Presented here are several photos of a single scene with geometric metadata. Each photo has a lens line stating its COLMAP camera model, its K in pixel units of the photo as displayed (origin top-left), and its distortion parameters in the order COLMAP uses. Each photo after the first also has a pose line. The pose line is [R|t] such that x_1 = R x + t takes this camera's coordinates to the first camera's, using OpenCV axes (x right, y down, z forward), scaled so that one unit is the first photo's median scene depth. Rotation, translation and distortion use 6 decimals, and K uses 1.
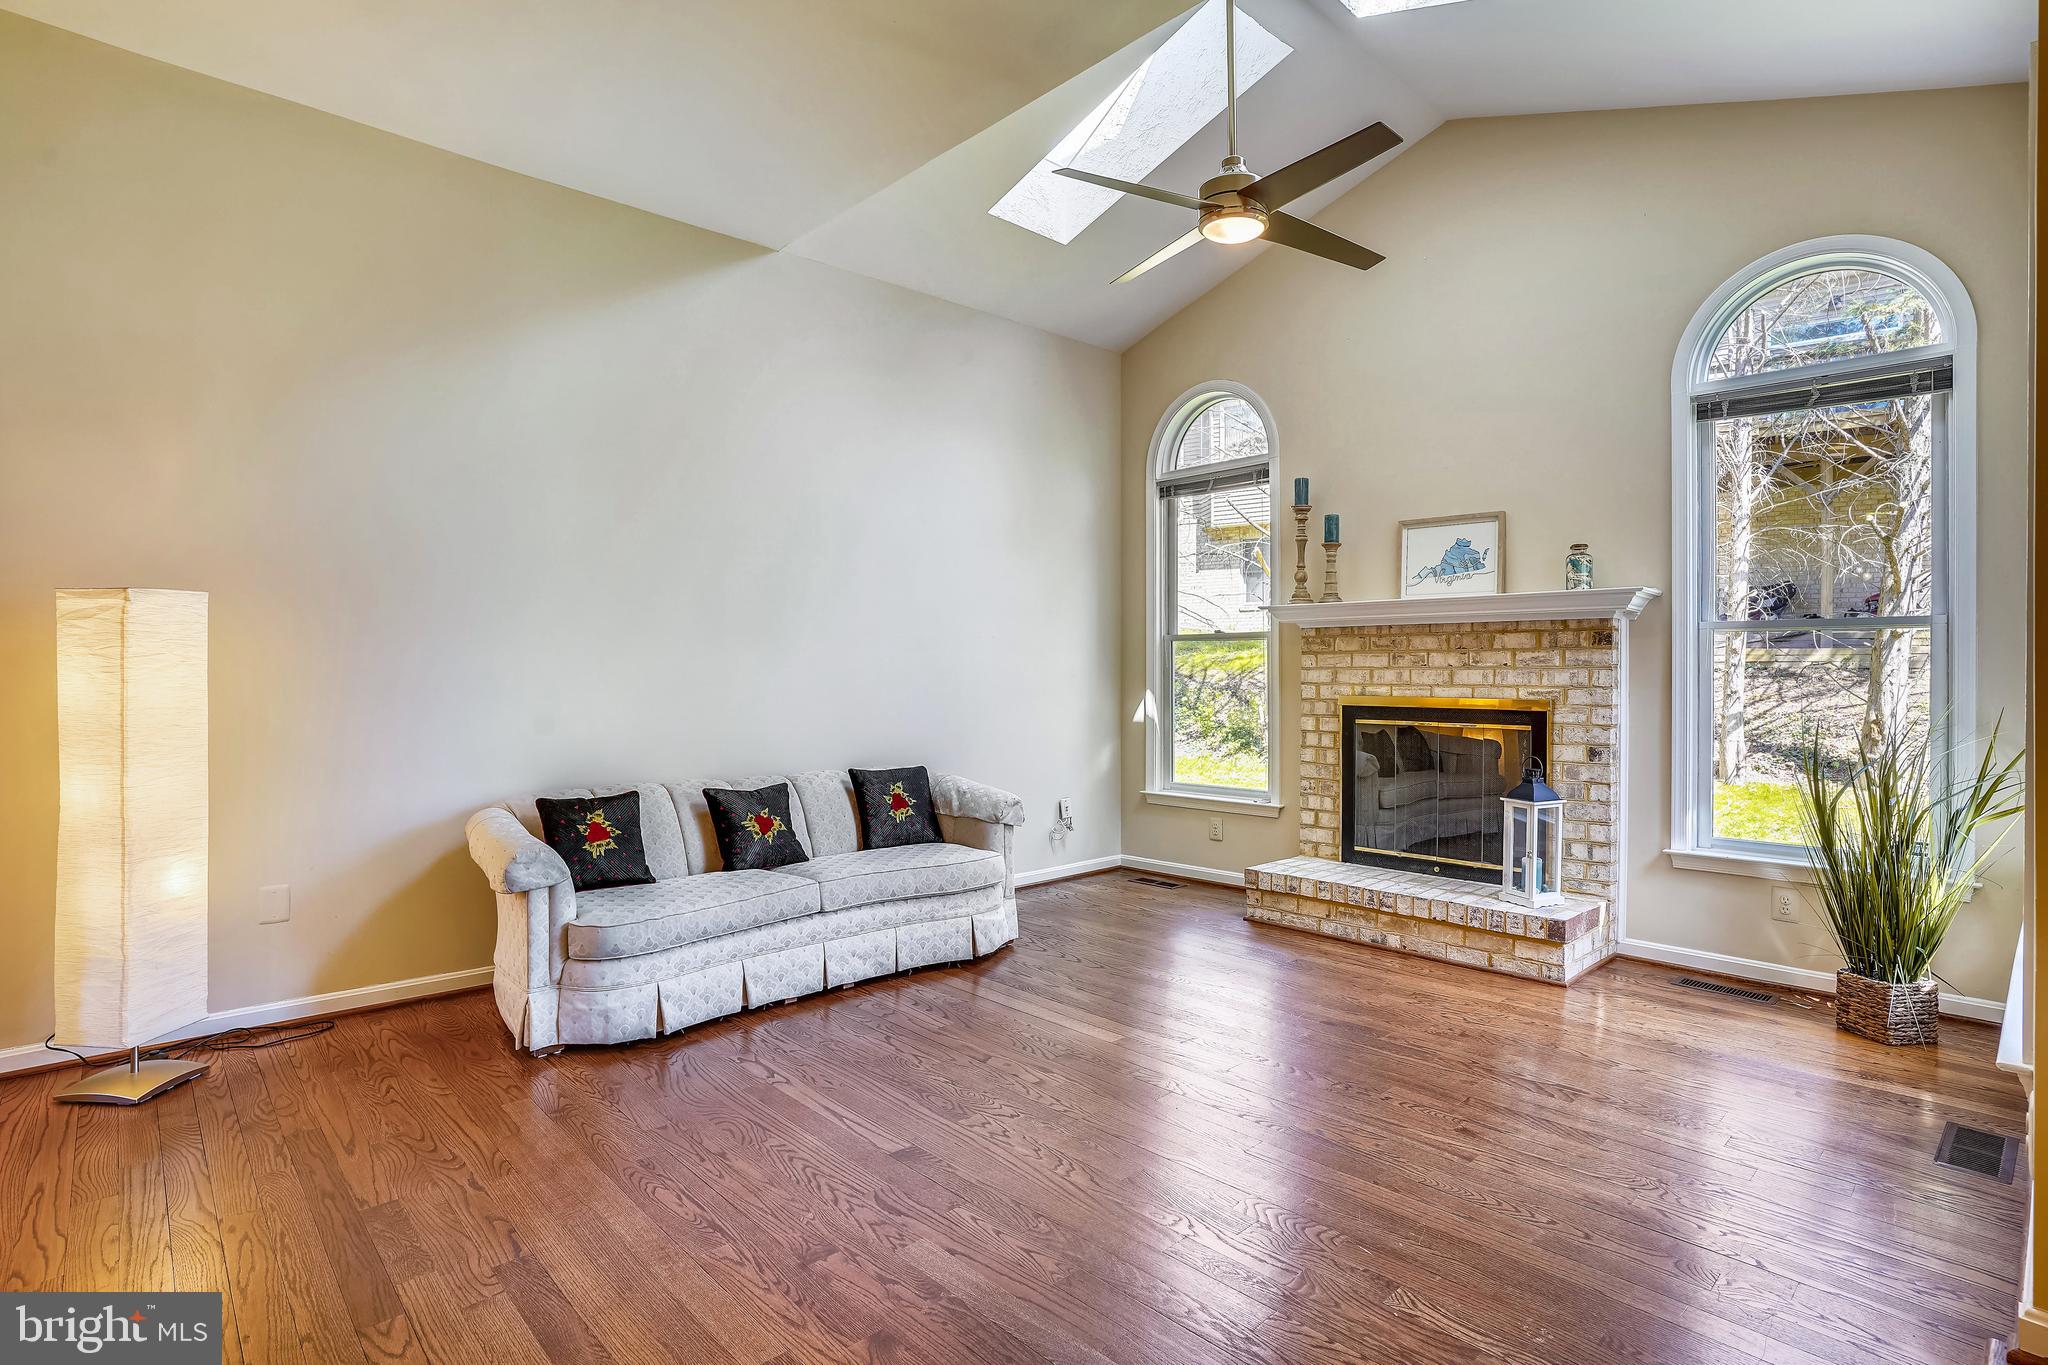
lens RADIAL K [[1028.0, 0, 1010.2], [0, 1028.0, 663.5], [0, 0, 1]] dist [-0.003749, 0.000772]
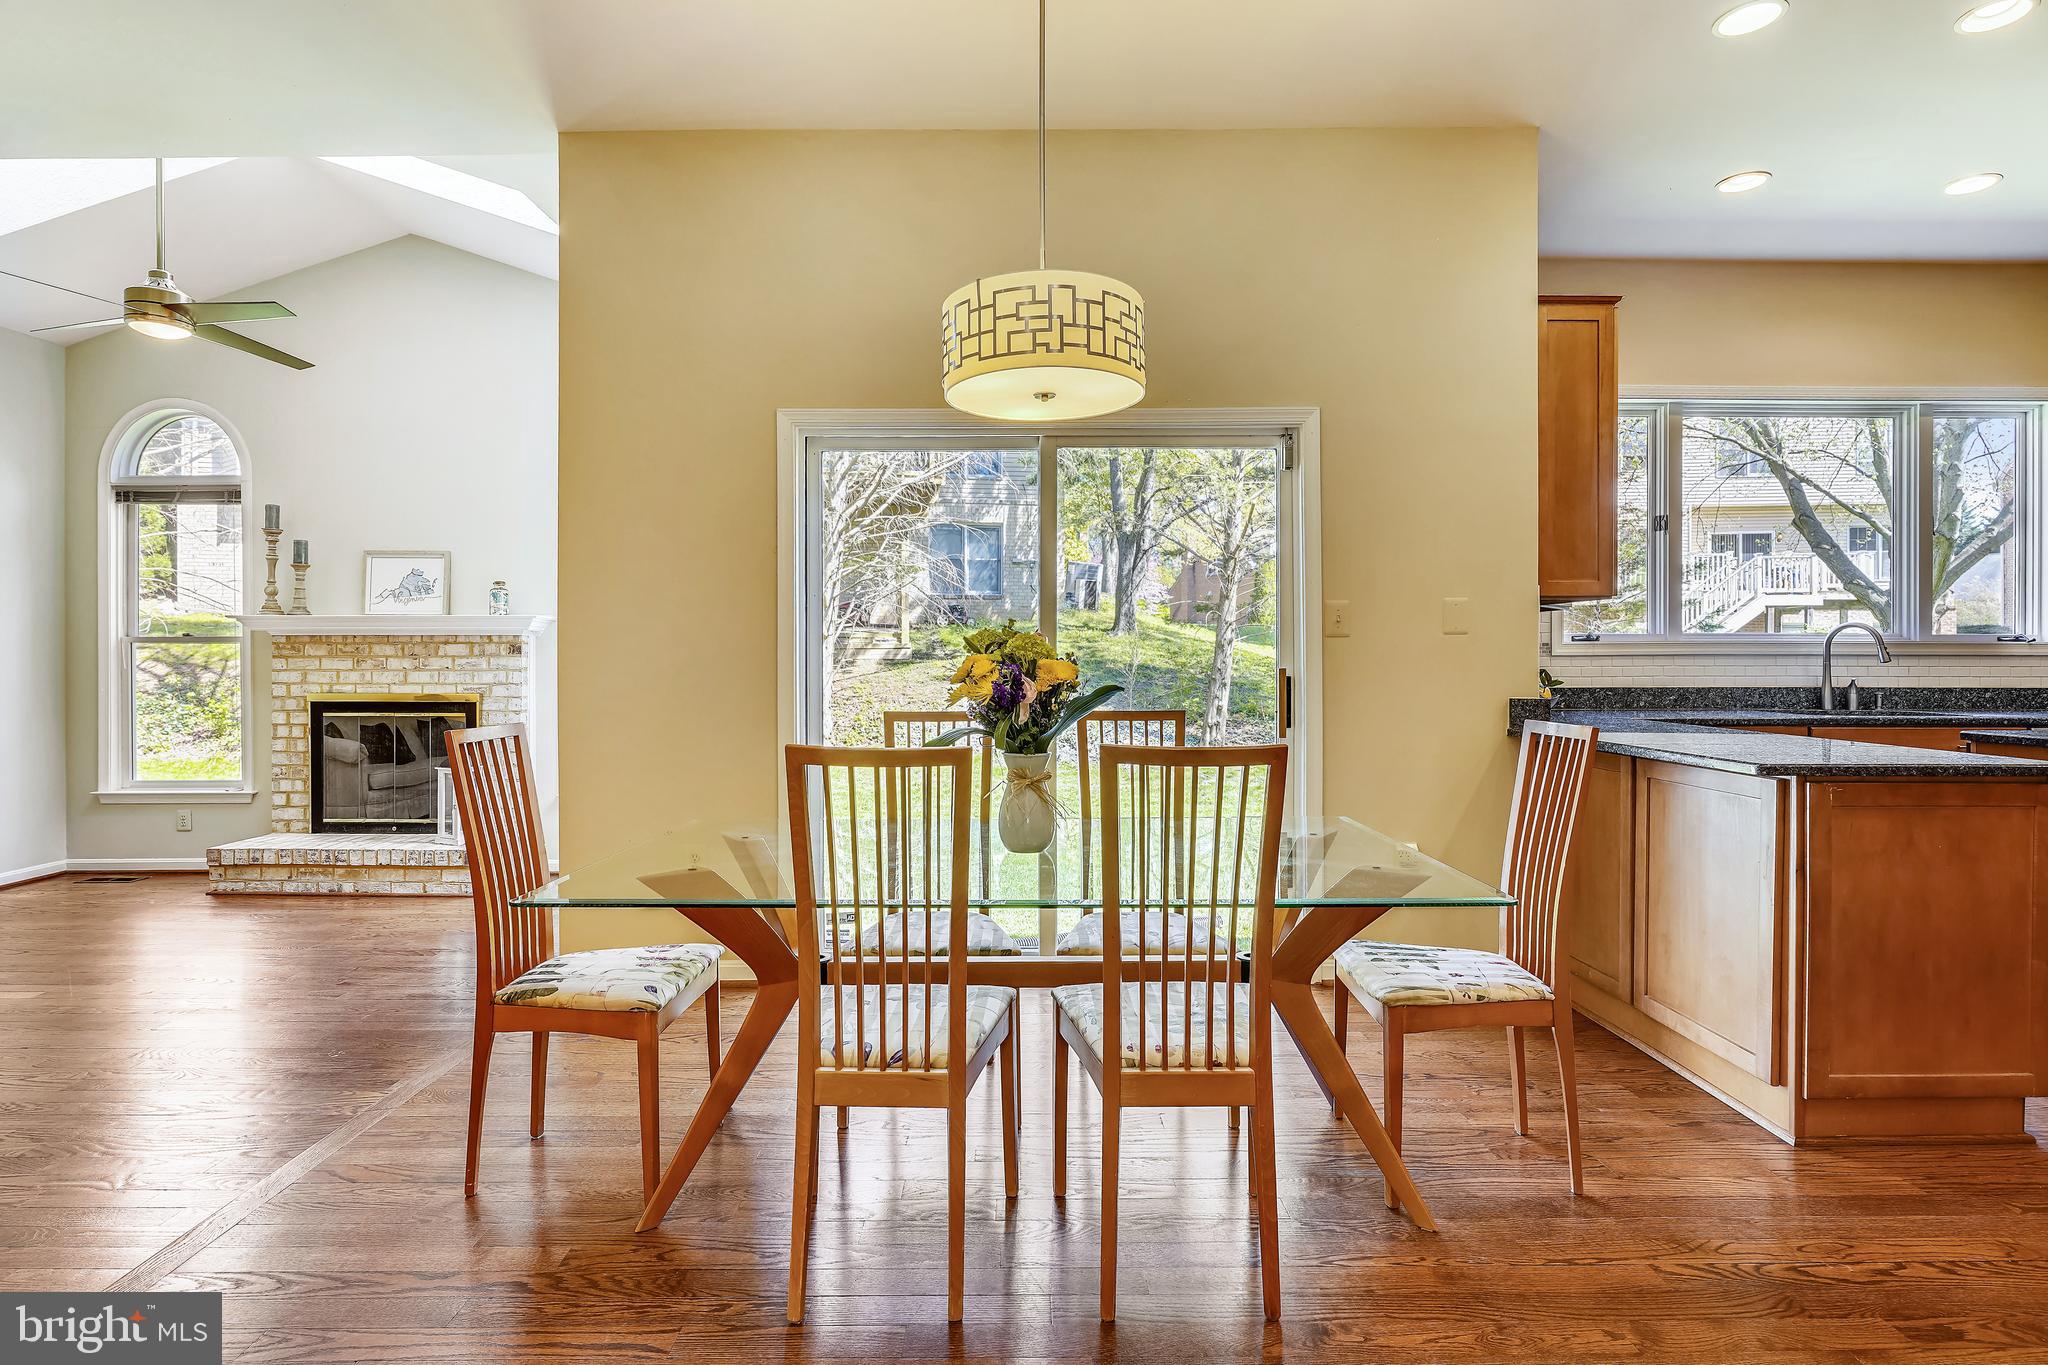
lens RADIAL K [[1028.0, 0, 1010.2], [0, 1028.0, 663.5], [0, 0, 1]] dist [-0.003749, 0.000772]
pose [[0.676968, -0.003198, 0.736005, -0.002898], [-0.006840, 0.999920, 0.010636, -0.021987], [-0.735981, -0.012234, 0.676892, -0.407967]]
